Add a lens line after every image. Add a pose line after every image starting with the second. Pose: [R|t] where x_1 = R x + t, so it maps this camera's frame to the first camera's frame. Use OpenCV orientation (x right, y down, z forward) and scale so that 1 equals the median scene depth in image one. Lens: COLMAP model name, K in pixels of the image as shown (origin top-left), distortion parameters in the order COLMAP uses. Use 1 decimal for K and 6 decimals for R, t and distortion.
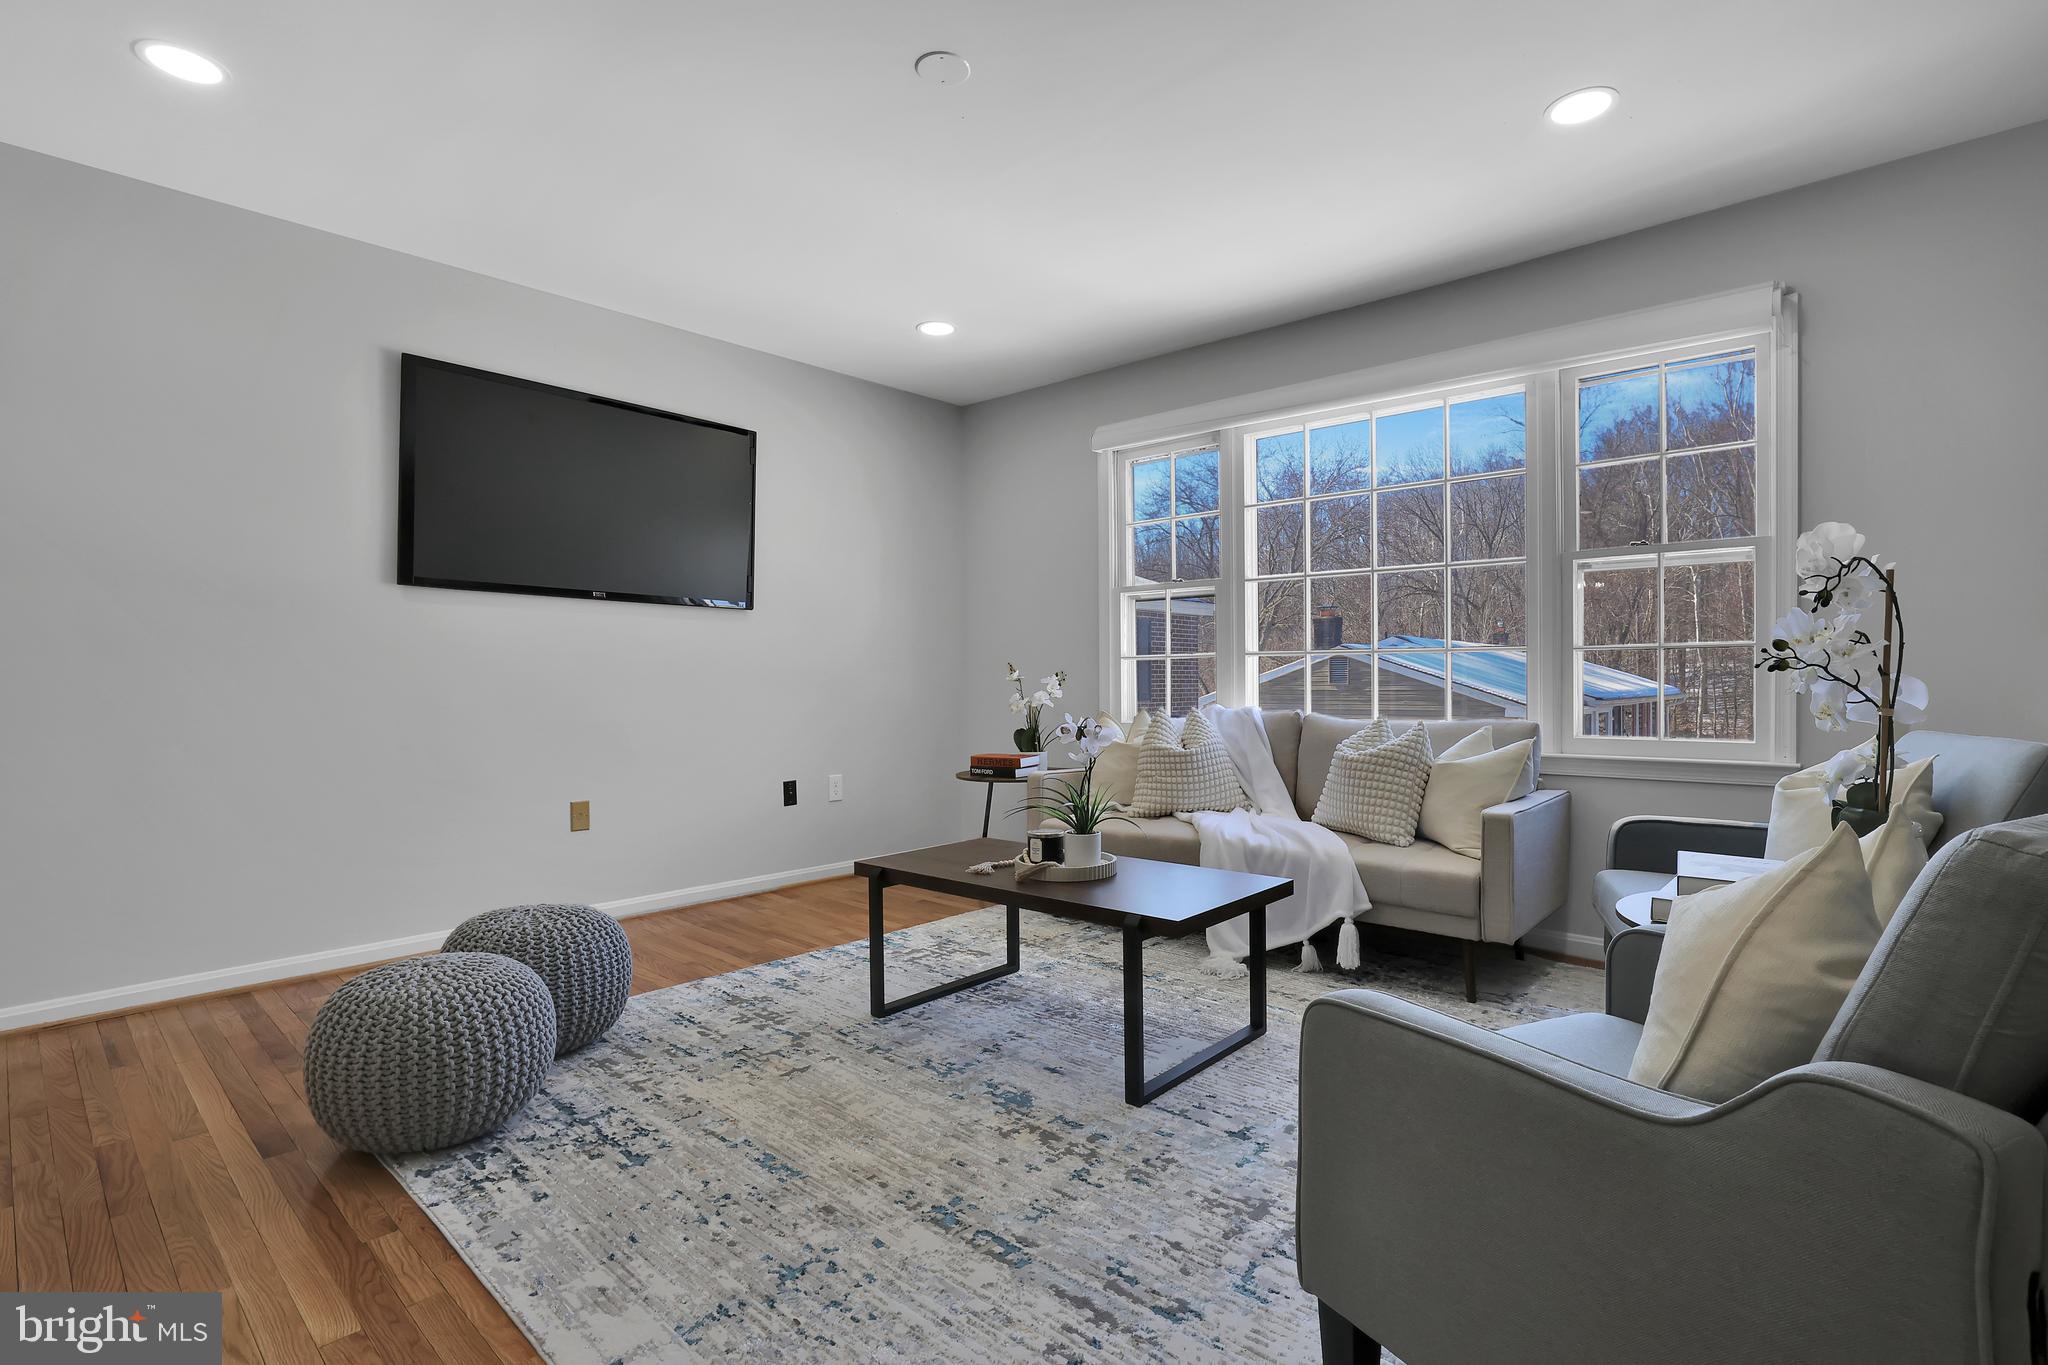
lens RADIAL K [[977.3, 0, 1027.5], [0, 977.3, 682.2], [0, 0, 1]] dist [-0.050354, 0.030719]
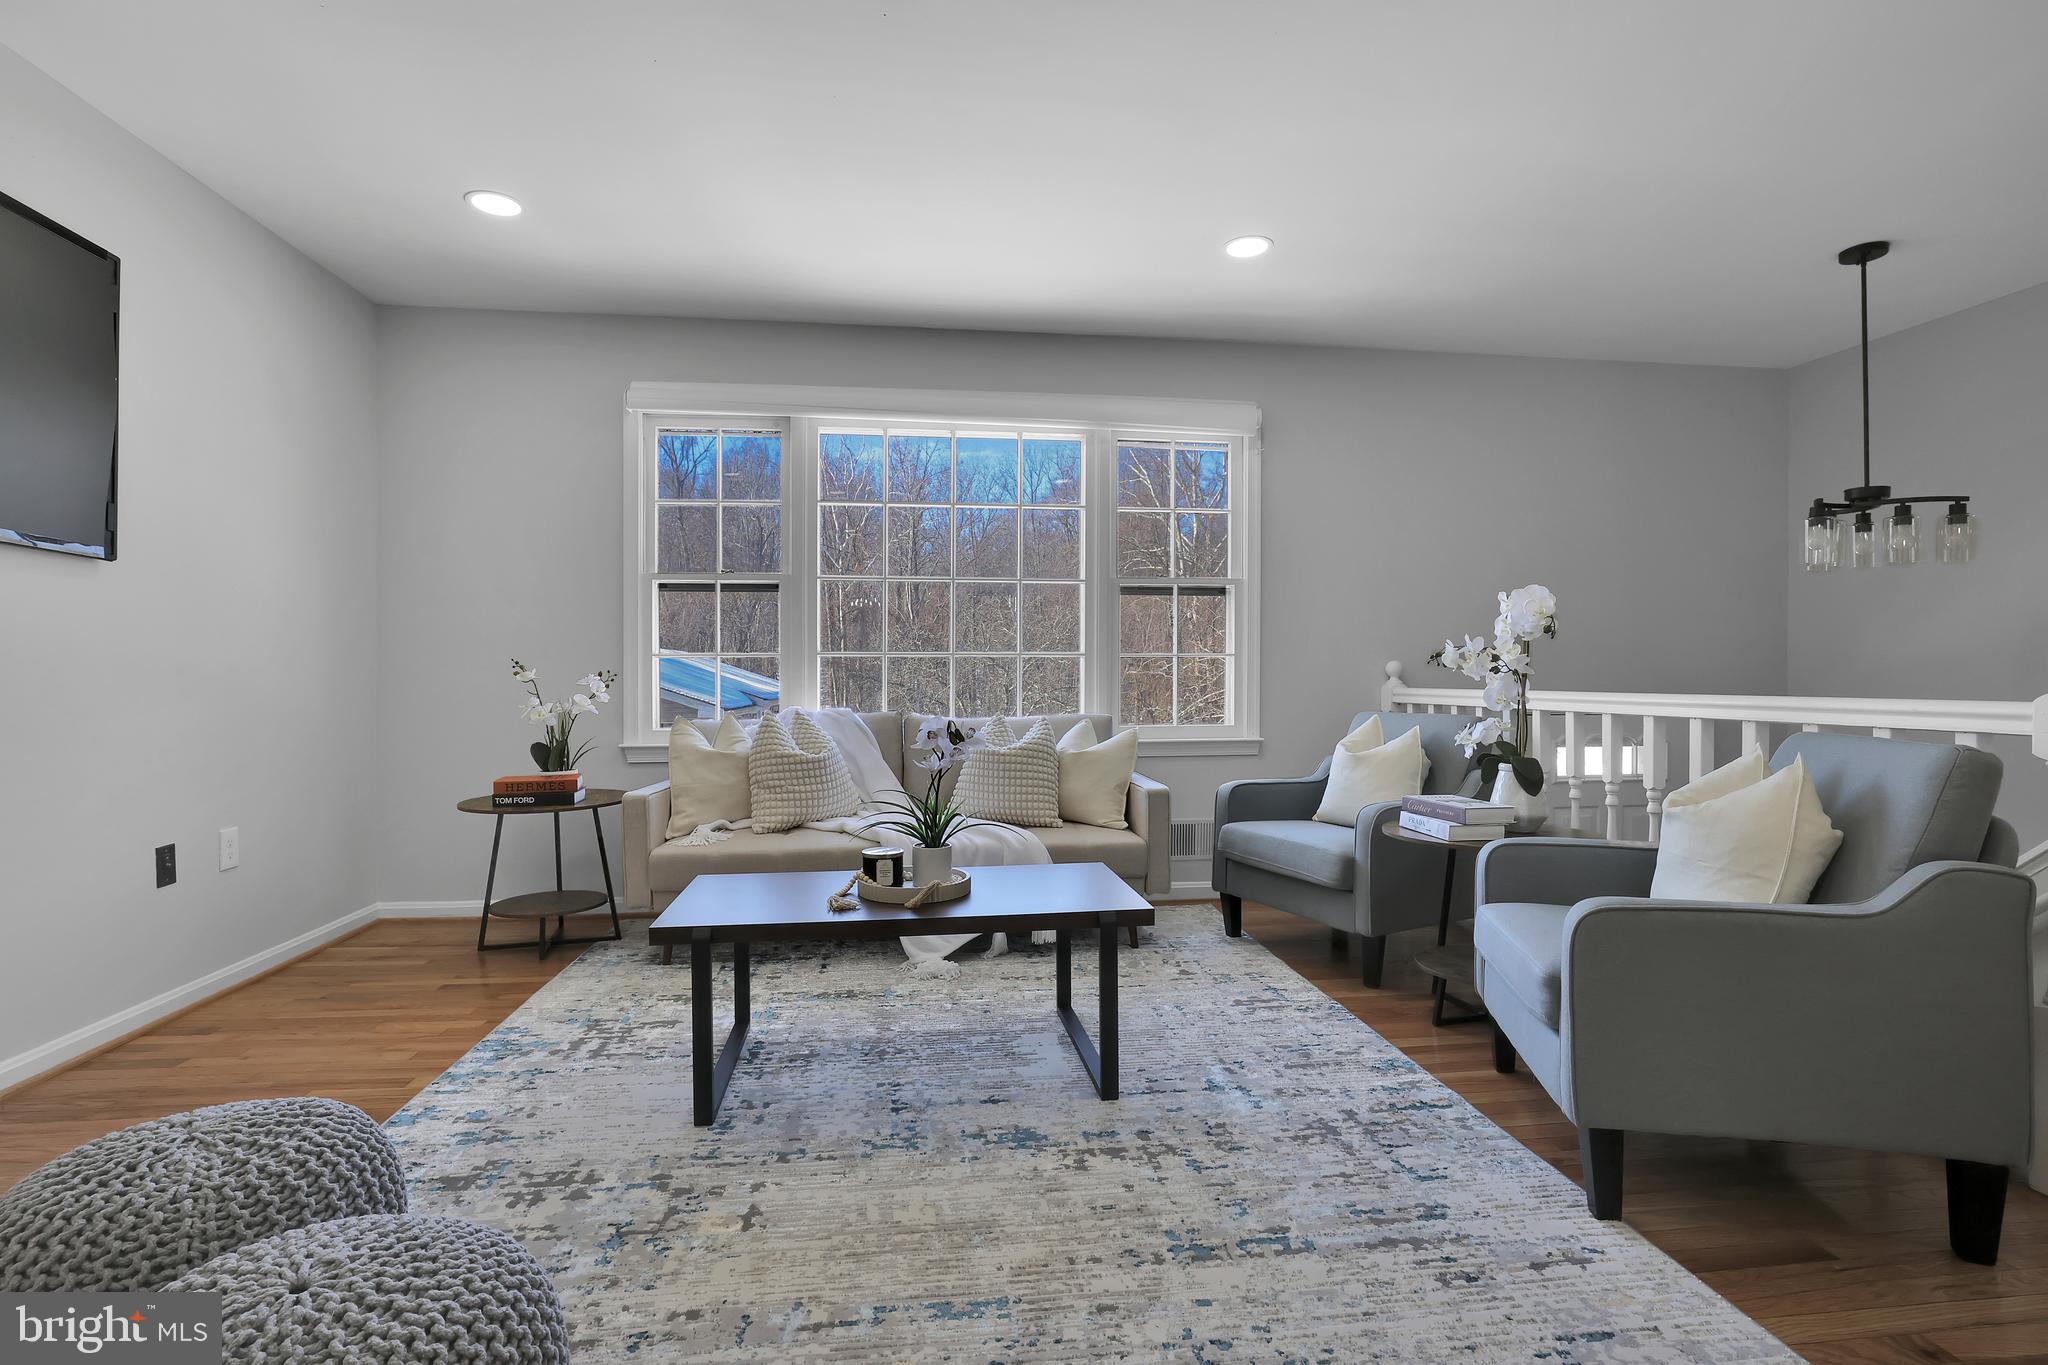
lens RADIAL K [[977.3, 0, 1027.5], [0, 977.3, 682.2], [0, 0, 1]] dist [-0.050354, 0.030719]
pose [[0.650475, -0.000976, 0.759527, -0.570512], [0.001803, 0.999998, -0.000259, -0.000254], [-0.759525, 0.001538, 0.650476, 0.322934]]
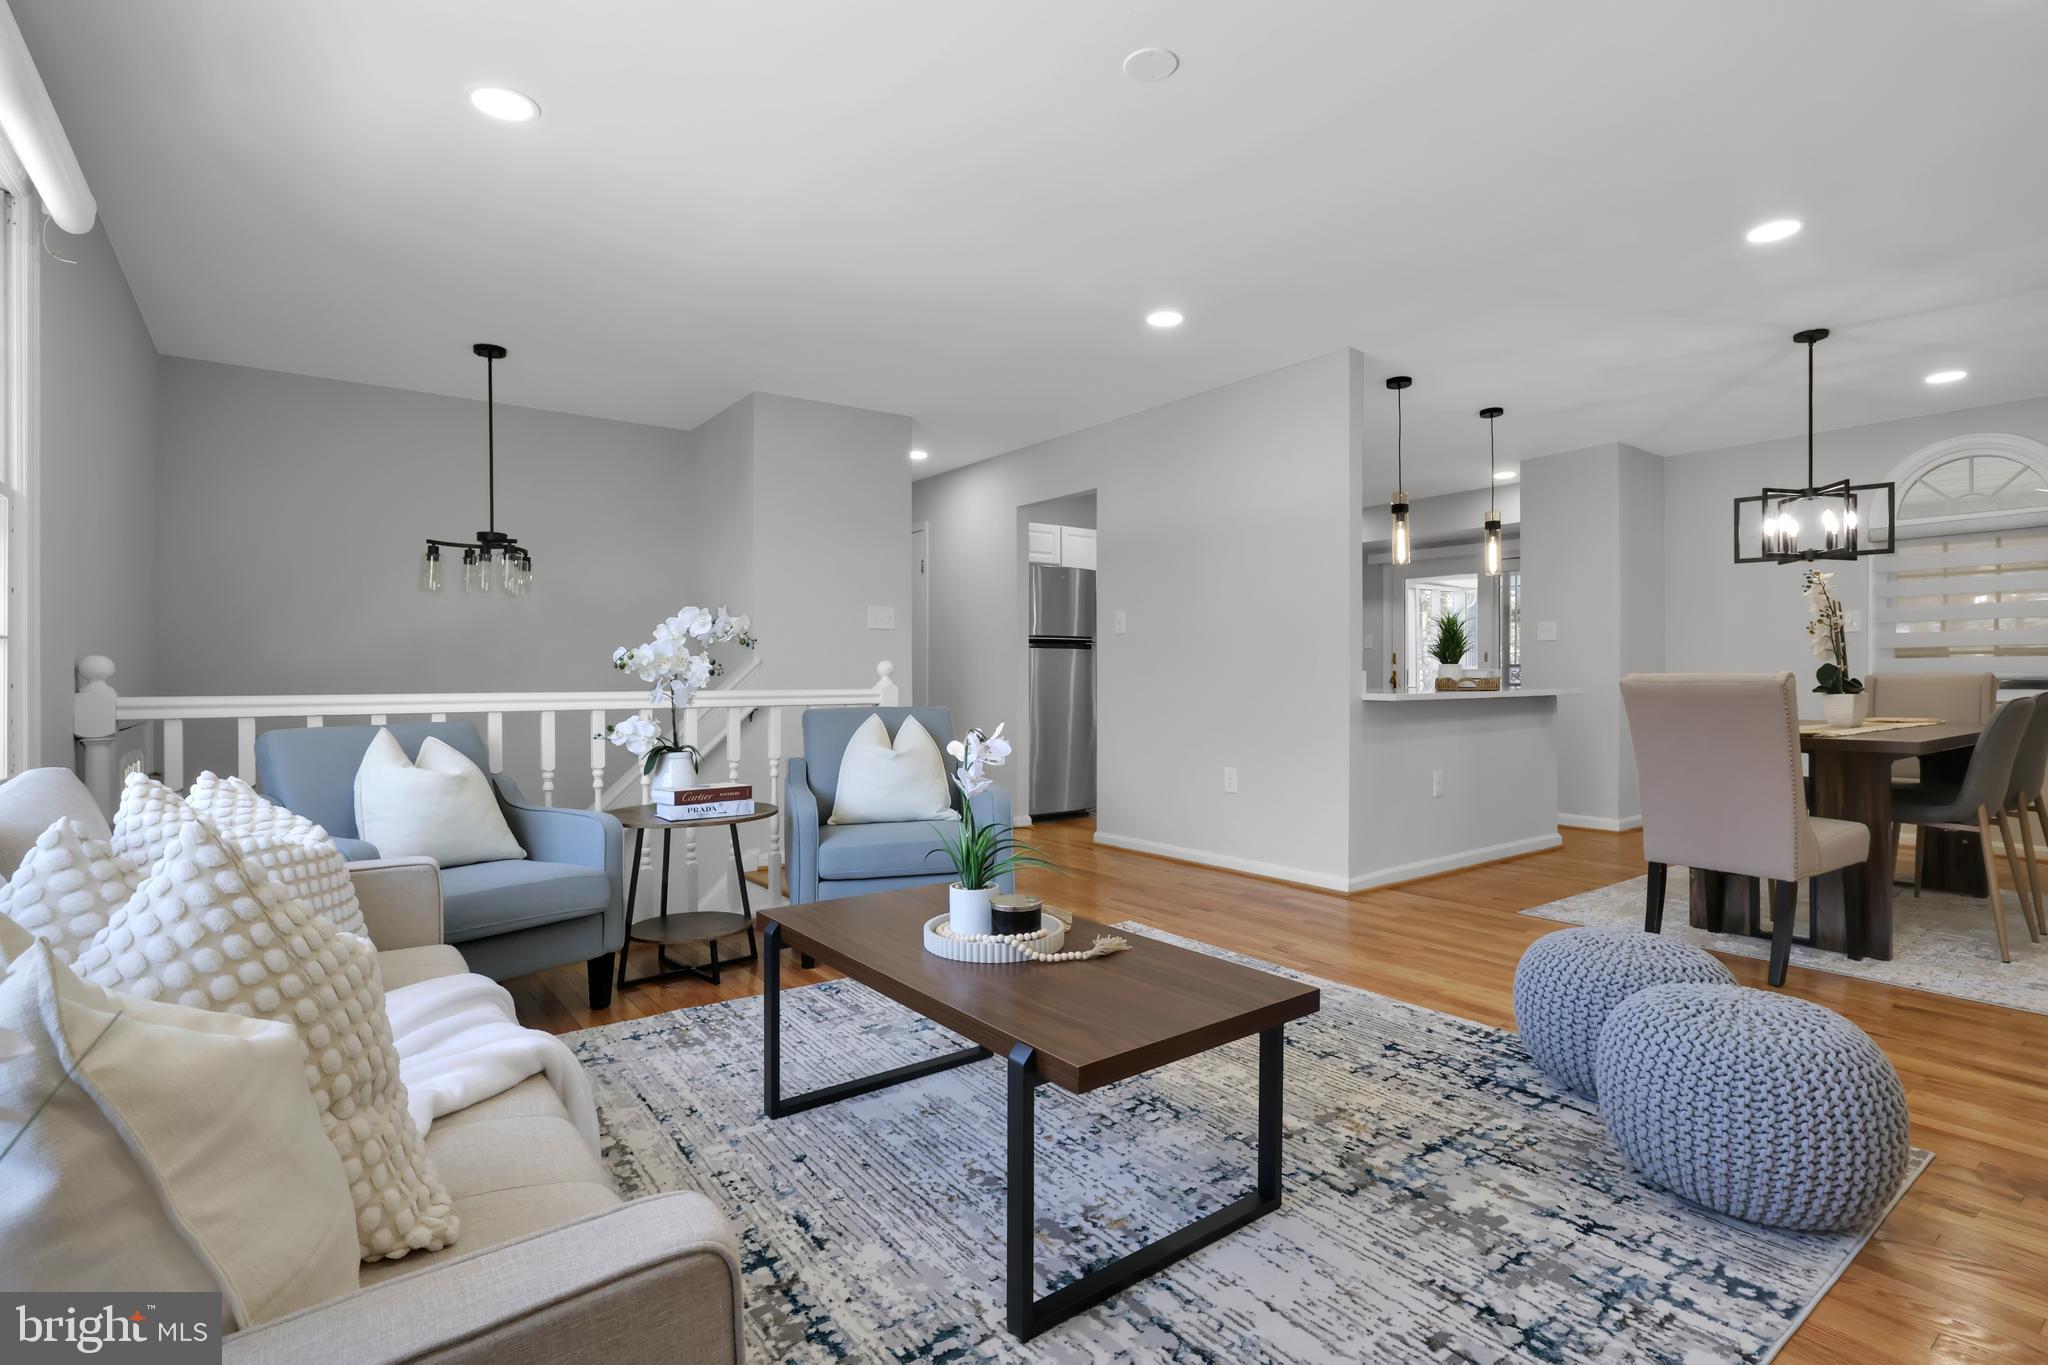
lens RADIAL K [[977.3, 0, 1027.5], [0, 977.3, 682.2], [0, 0, 1]] dist [-0.050354, 0.030719]
pose [[-0.981493, 0.006170, 0.191396, -0.124125], [0.008327, 0.999911, 0.010466, -0.010260], [-0.191315, 0.011866, -0.981457, 1.678203]]
